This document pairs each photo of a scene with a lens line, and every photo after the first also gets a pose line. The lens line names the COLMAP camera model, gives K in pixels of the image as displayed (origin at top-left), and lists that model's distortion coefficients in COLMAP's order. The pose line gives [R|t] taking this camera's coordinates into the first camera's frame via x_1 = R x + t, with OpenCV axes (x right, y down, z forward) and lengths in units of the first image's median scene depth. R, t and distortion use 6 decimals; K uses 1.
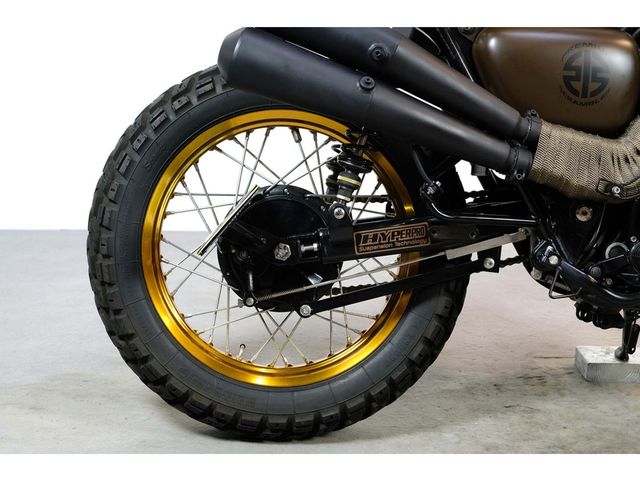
lens RADIAL K [[1070.6, 0, 320.0], [0, 1070.6, 240.0], [0, 0, 1]] dist [-0.014532, 0.072427]
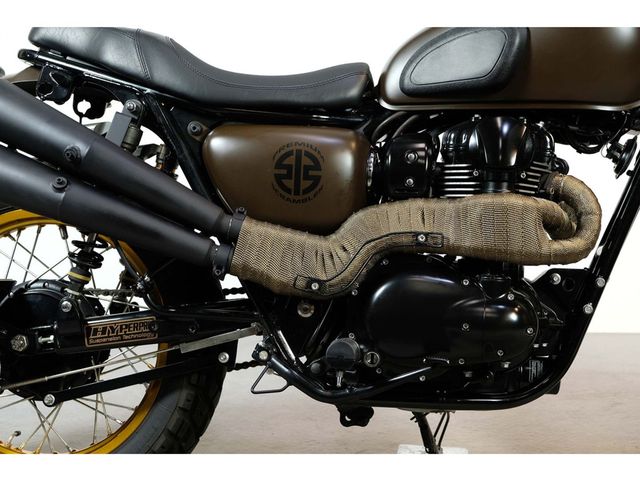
lens RADIAL K [[1070.6, 0, 320.0], [0, 1070.6, 240.0], [0, 0, 1]] dist [-0.014532, 0.072427]
pose [[0.987029, 0.000055, -0.160545, 0.423879], [-0.014385, 0.996008, -0.088098, -0.001248], [0.159899, 0.089265, 0.983089, 0.006322]]
